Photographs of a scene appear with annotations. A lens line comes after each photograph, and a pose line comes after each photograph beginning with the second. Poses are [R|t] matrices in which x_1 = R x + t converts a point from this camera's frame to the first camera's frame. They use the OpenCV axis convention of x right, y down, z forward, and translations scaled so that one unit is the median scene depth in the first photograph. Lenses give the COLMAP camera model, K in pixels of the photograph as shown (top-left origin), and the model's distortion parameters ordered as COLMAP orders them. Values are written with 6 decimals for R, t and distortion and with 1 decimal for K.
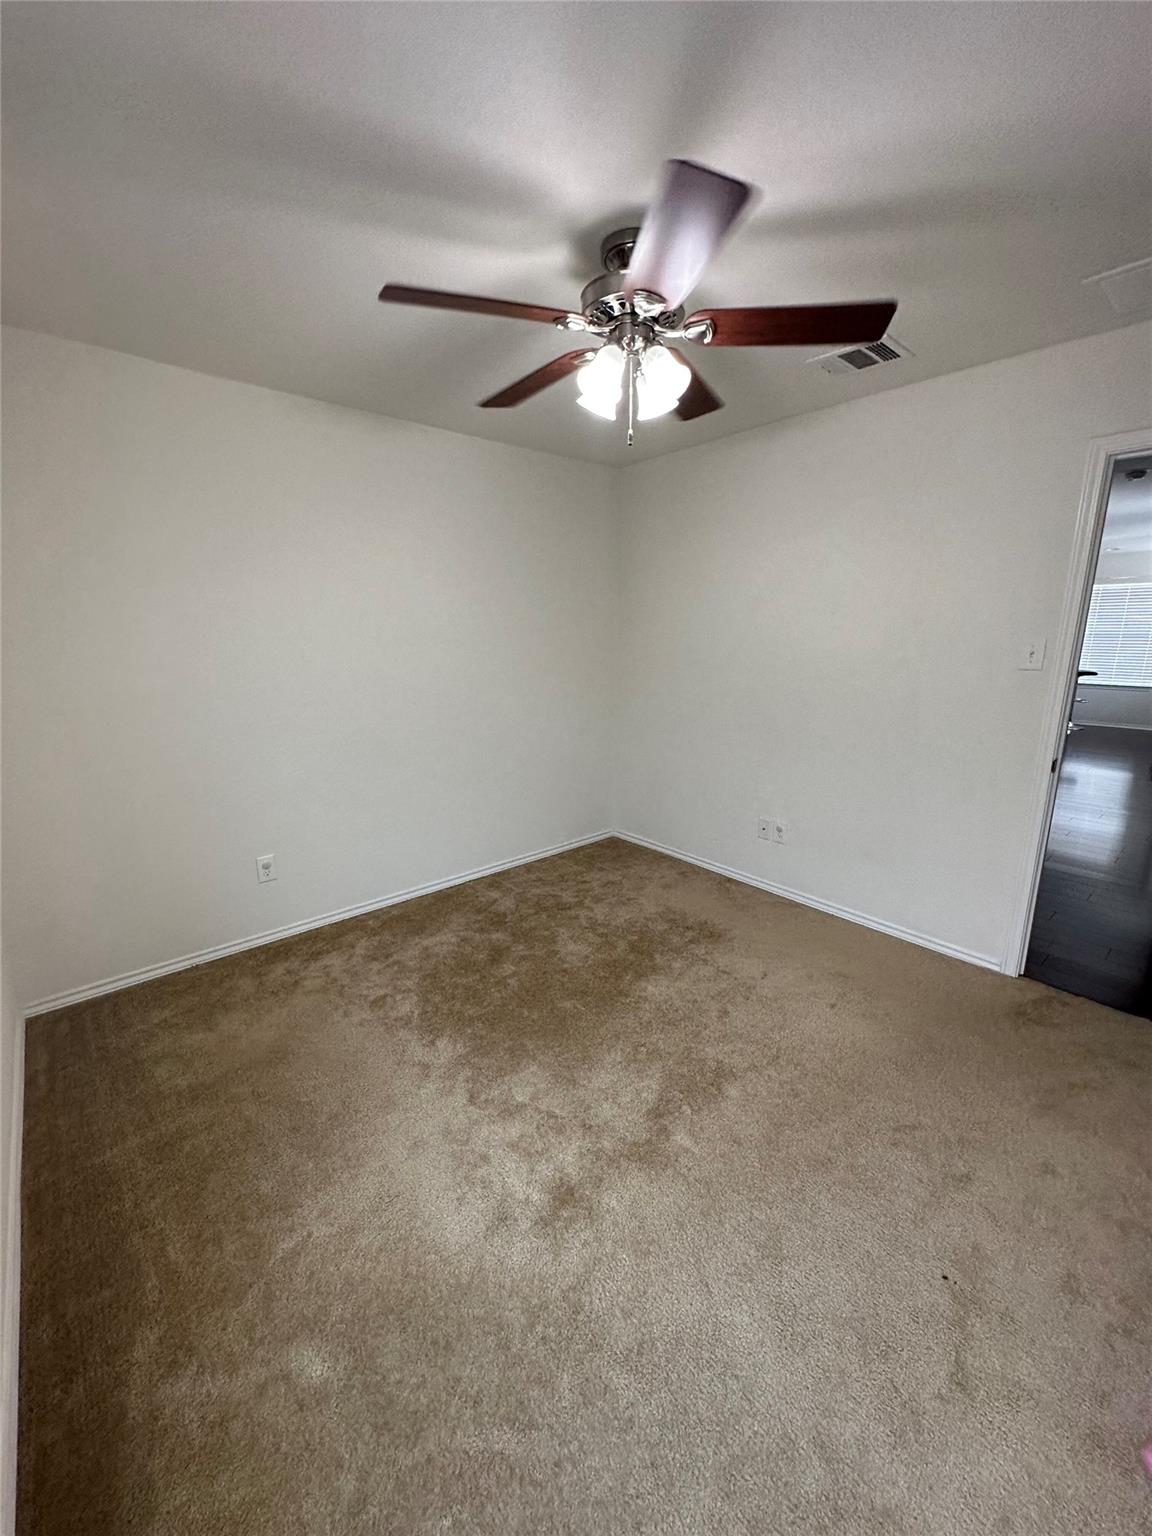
lens RADIAL K [[614.8, 0, 576.0], [0, 614.8, 768.0], [0, 0, 1]] dist [0.001074, 0.000275]
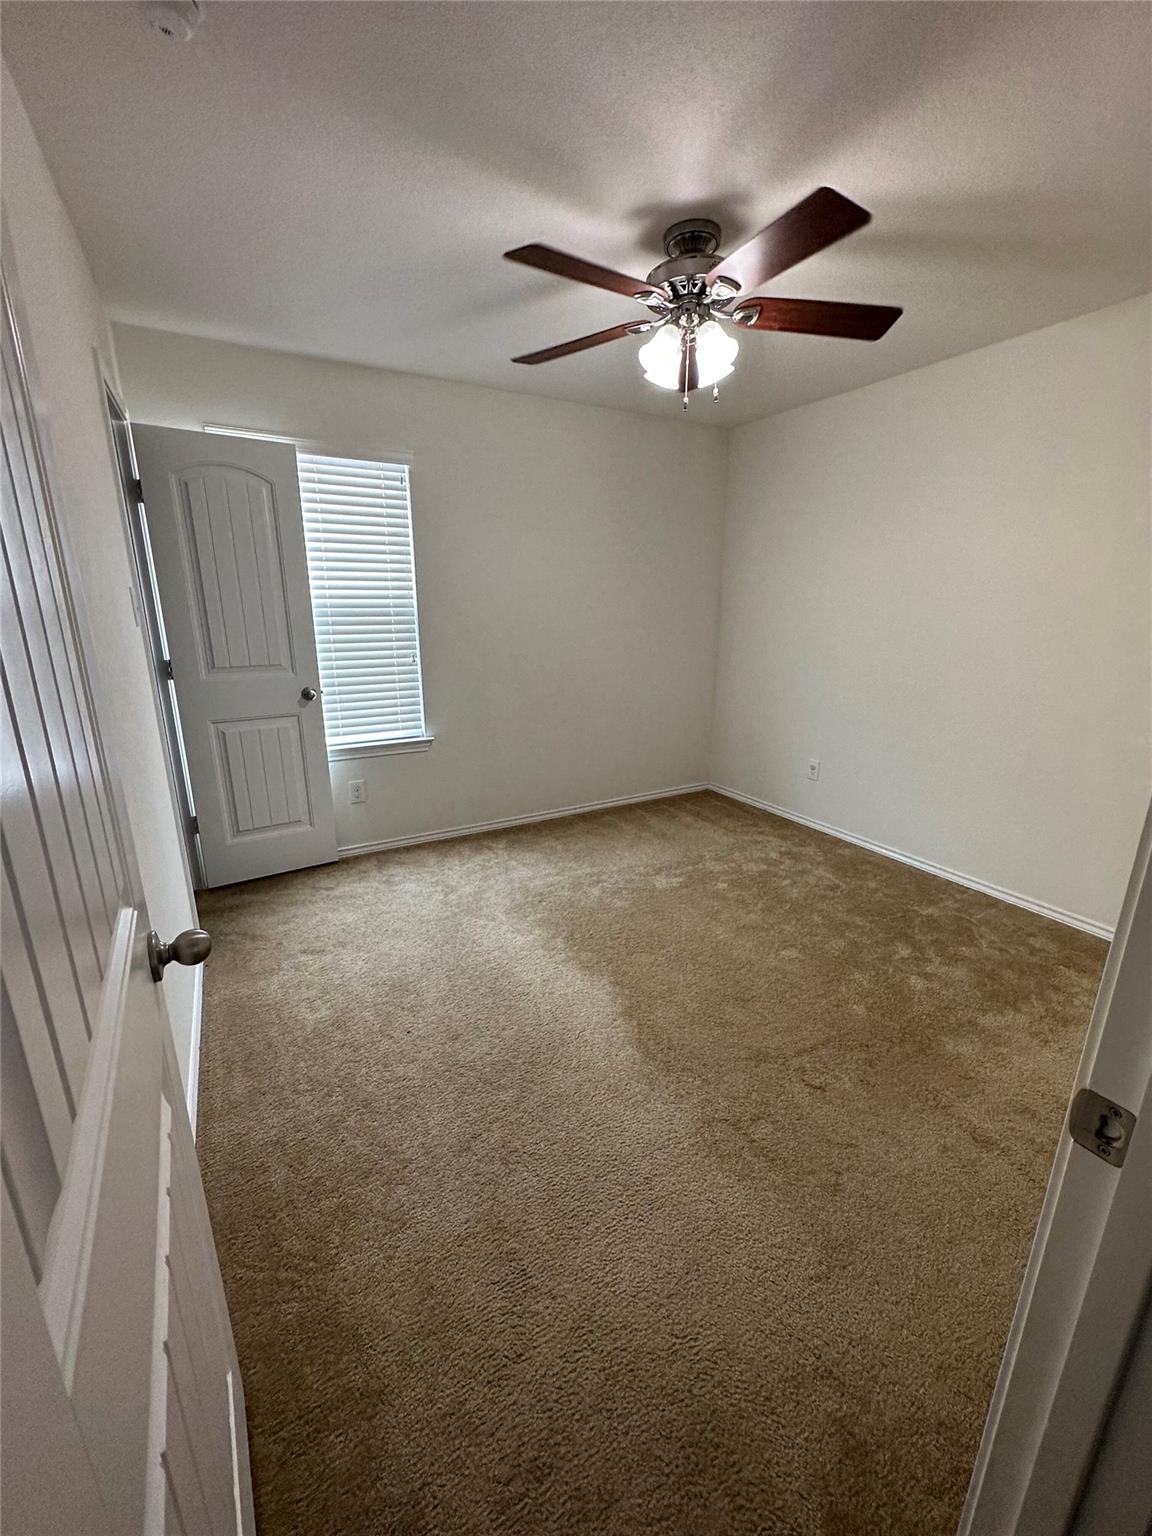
lens RADIAL K [[614.8, 0, 576.0], [0, 614.8, 768.0], [0, 0, 1]] dist [0.001074, 0.000275]
pose [[-0.177033, 0.266208, -0.947519, 1.017562], [-0.229231, 0.925096, 0.302737, -0.147599], [0.957137, 0.270796, -0.102750, 0.799403]]
